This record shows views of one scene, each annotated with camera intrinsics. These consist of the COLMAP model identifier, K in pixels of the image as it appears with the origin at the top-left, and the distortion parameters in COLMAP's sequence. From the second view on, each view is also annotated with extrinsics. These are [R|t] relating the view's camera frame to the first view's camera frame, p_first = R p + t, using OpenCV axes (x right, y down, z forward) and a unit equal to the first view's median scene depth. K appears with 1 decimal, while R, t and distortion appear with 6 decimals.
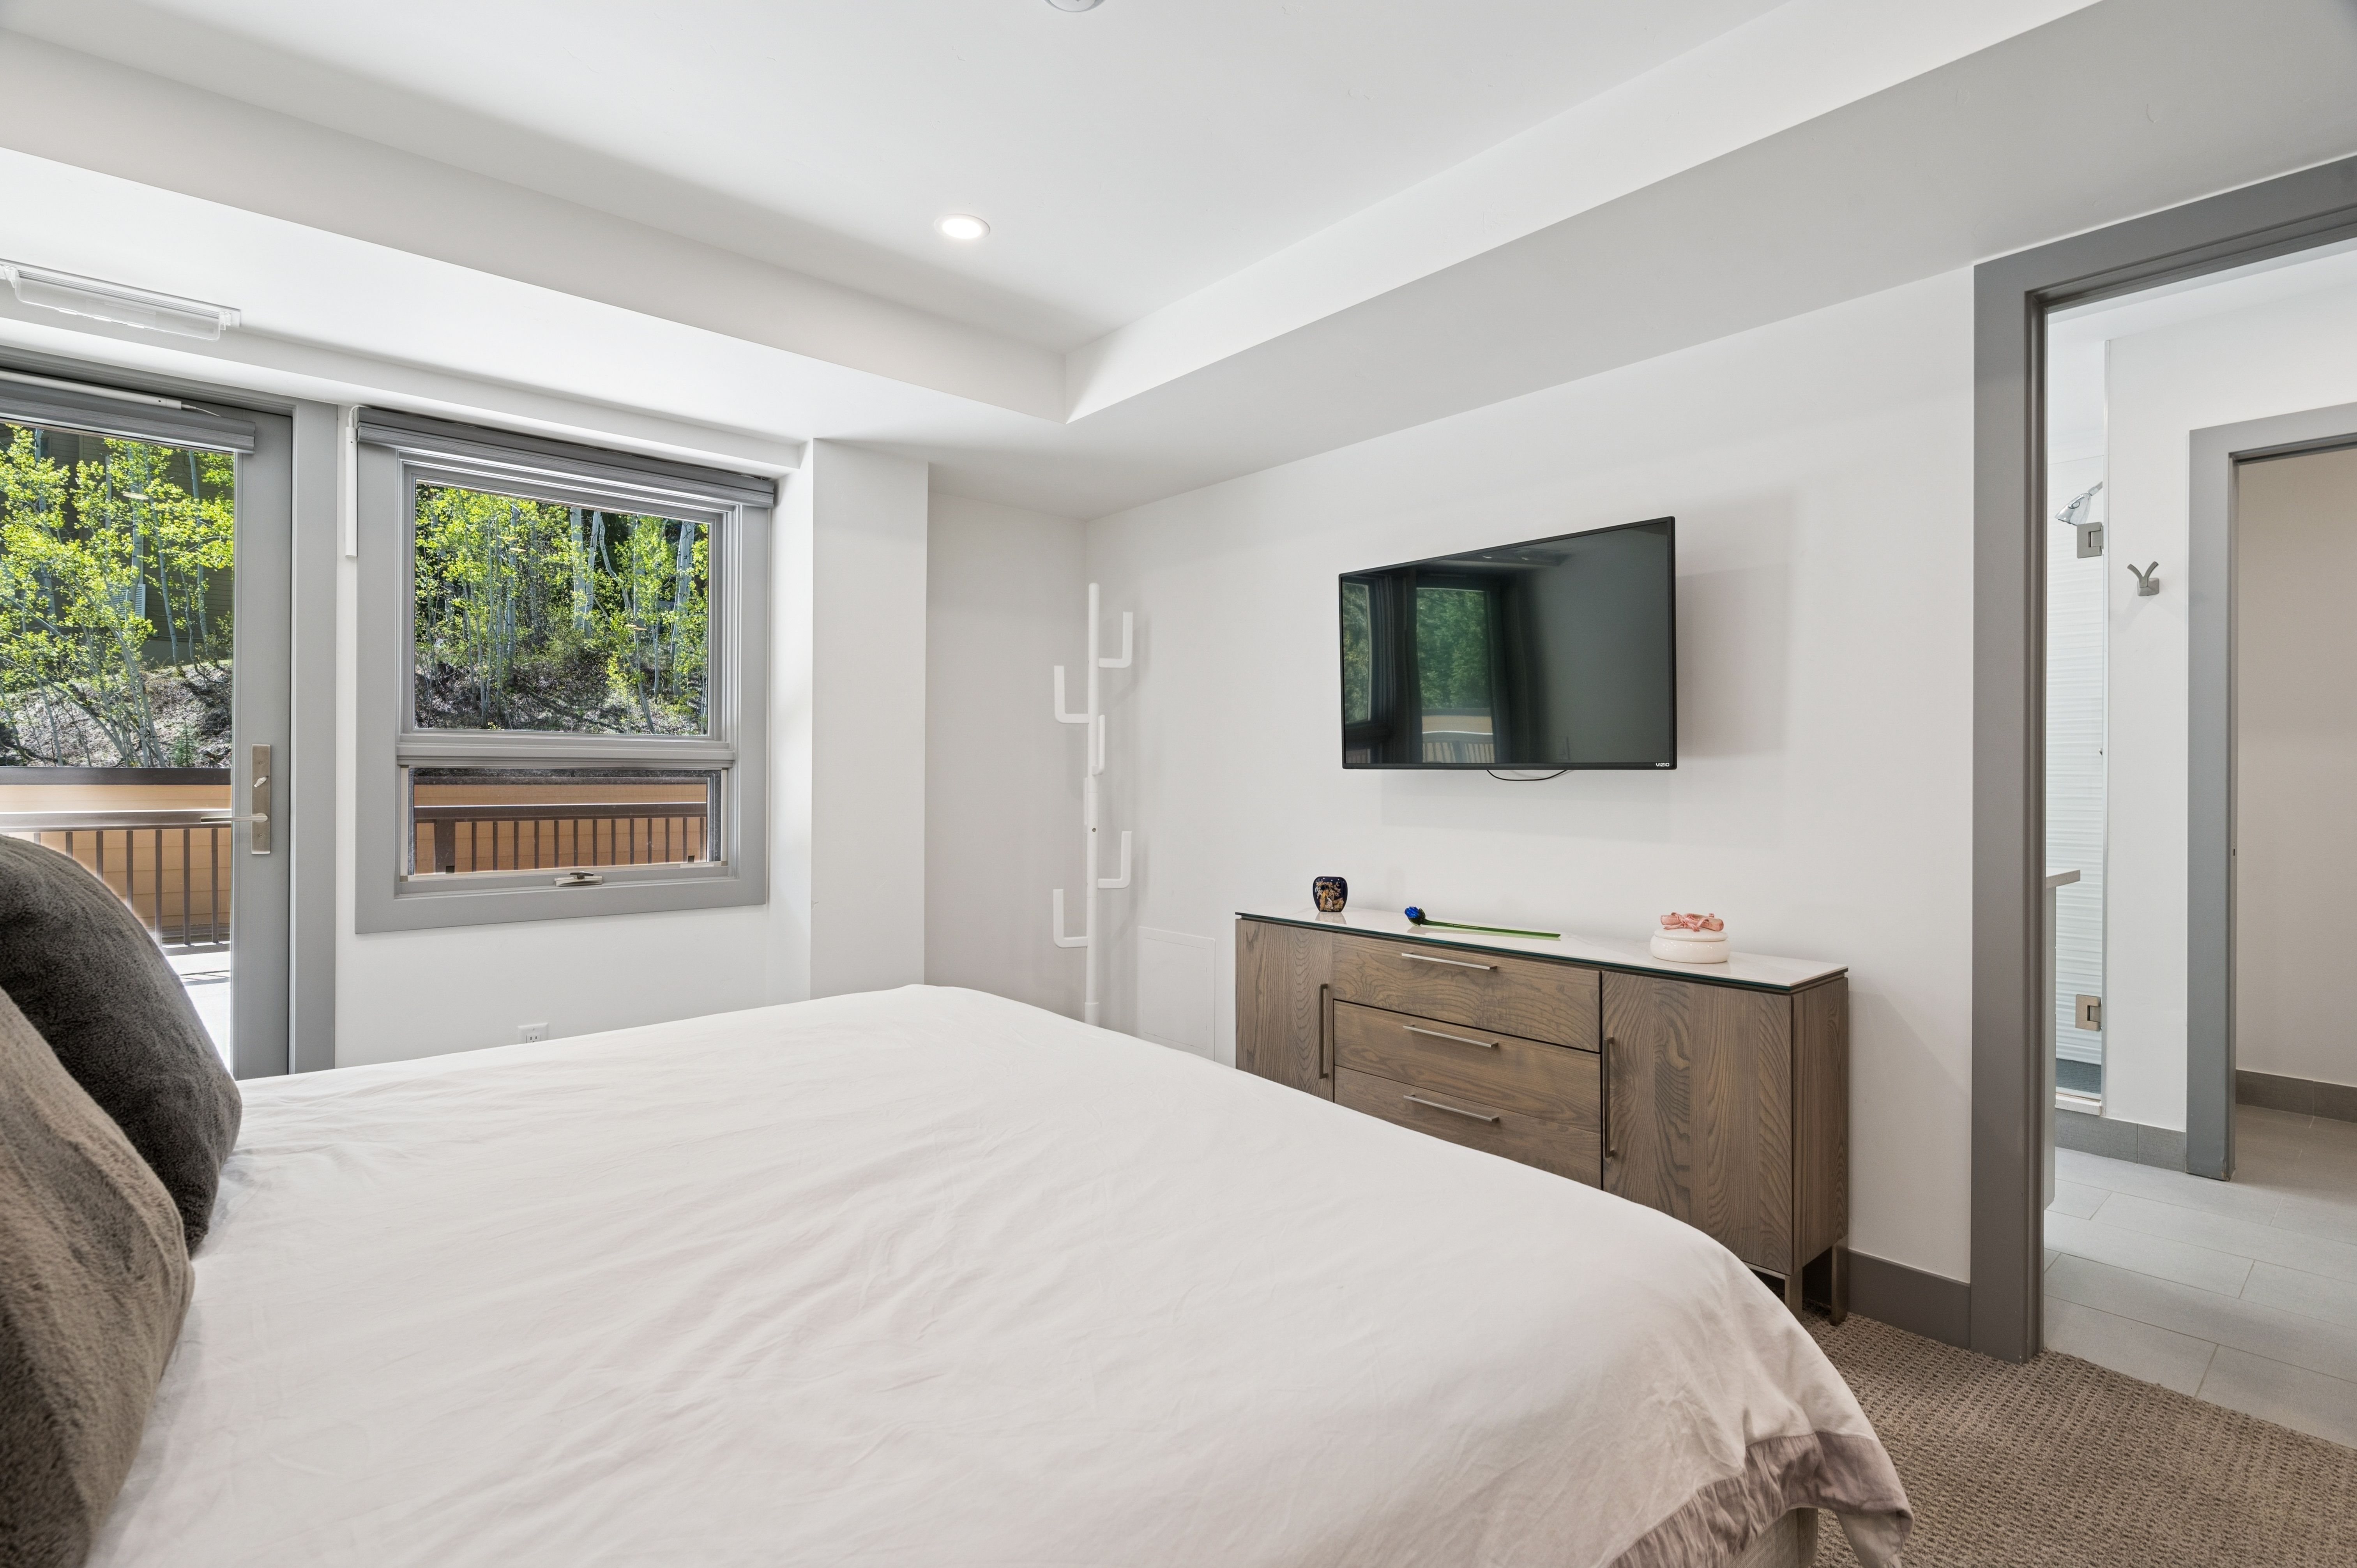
lens RADIAL K [[1099.5, 0, 1184.4], [0, 1099.5, 776.9], [0, 0, 1]] dist [-0.002501, -0.001272]
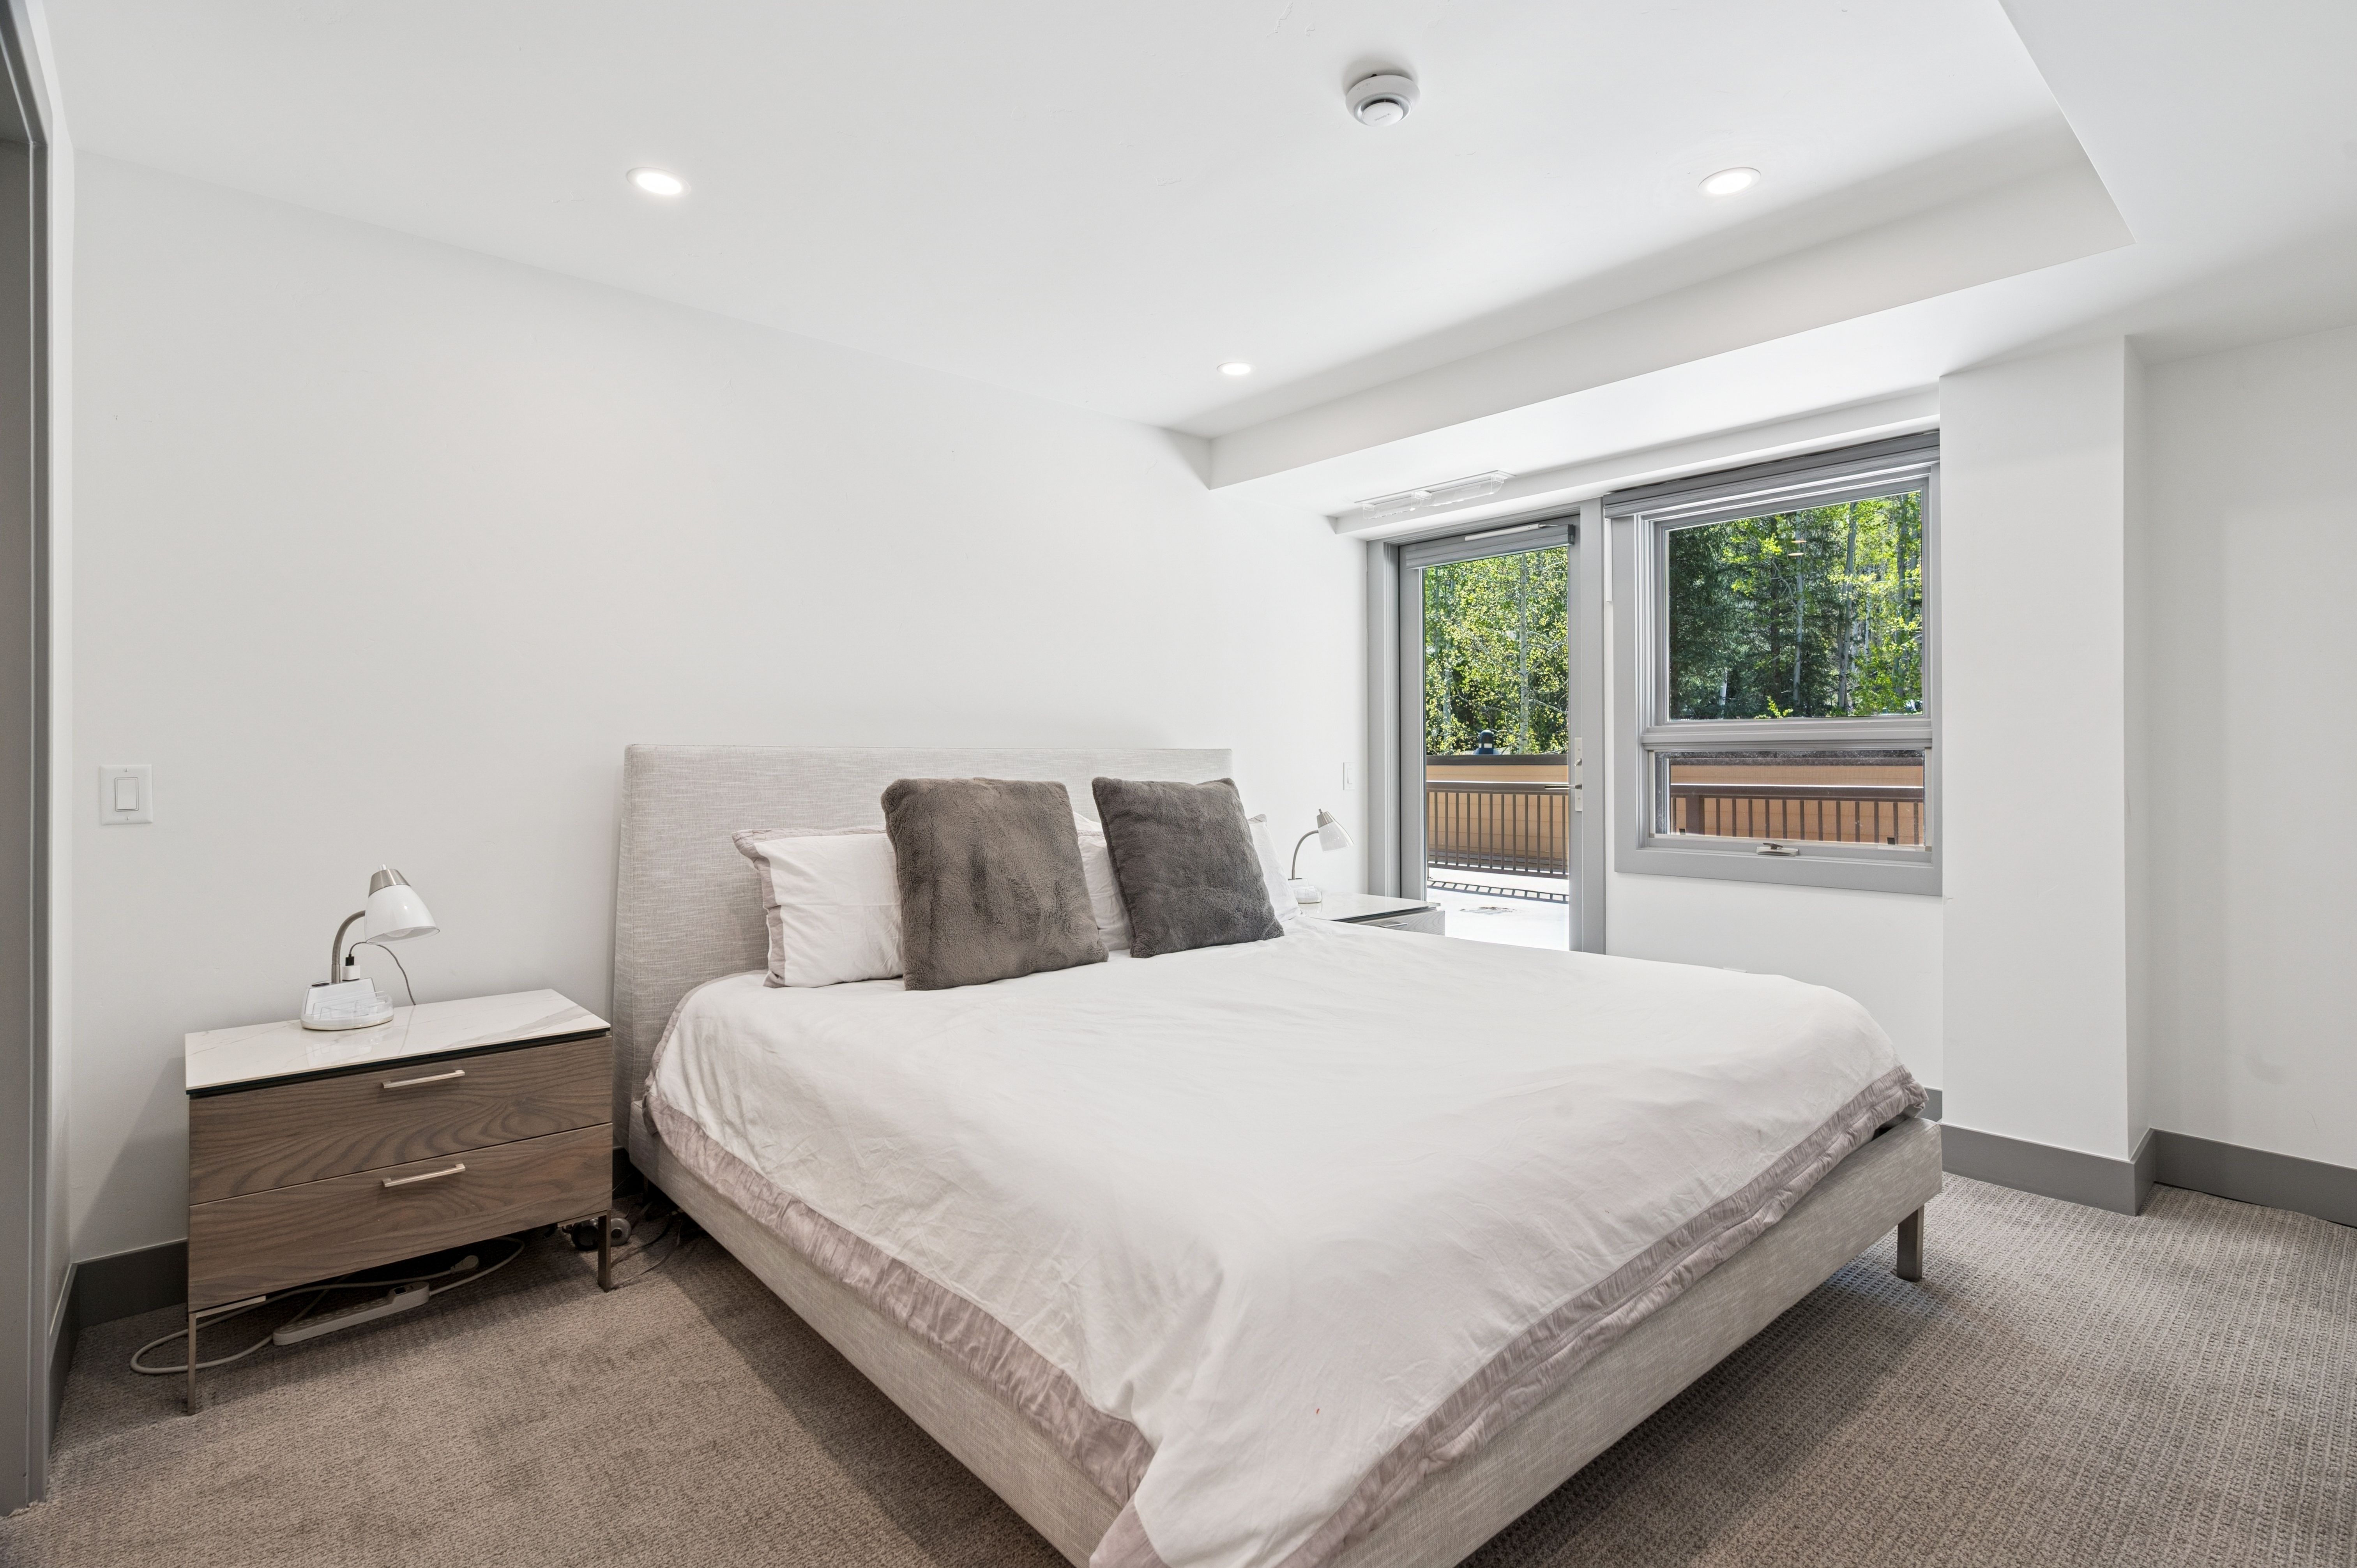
lens RADIAL K [[1099.5, 0, 1171.2], [0, 1099.5, 767.8], [0, 0, 1]] dist [-0.002501, -0.001272]
pose [[0.027704, -0.000754, -0.999616, 0.552475], [0.001011, 0.999999, -0.000726, 0.009840], [0.999616, -0.000990, 0.027705, 0.359255]]
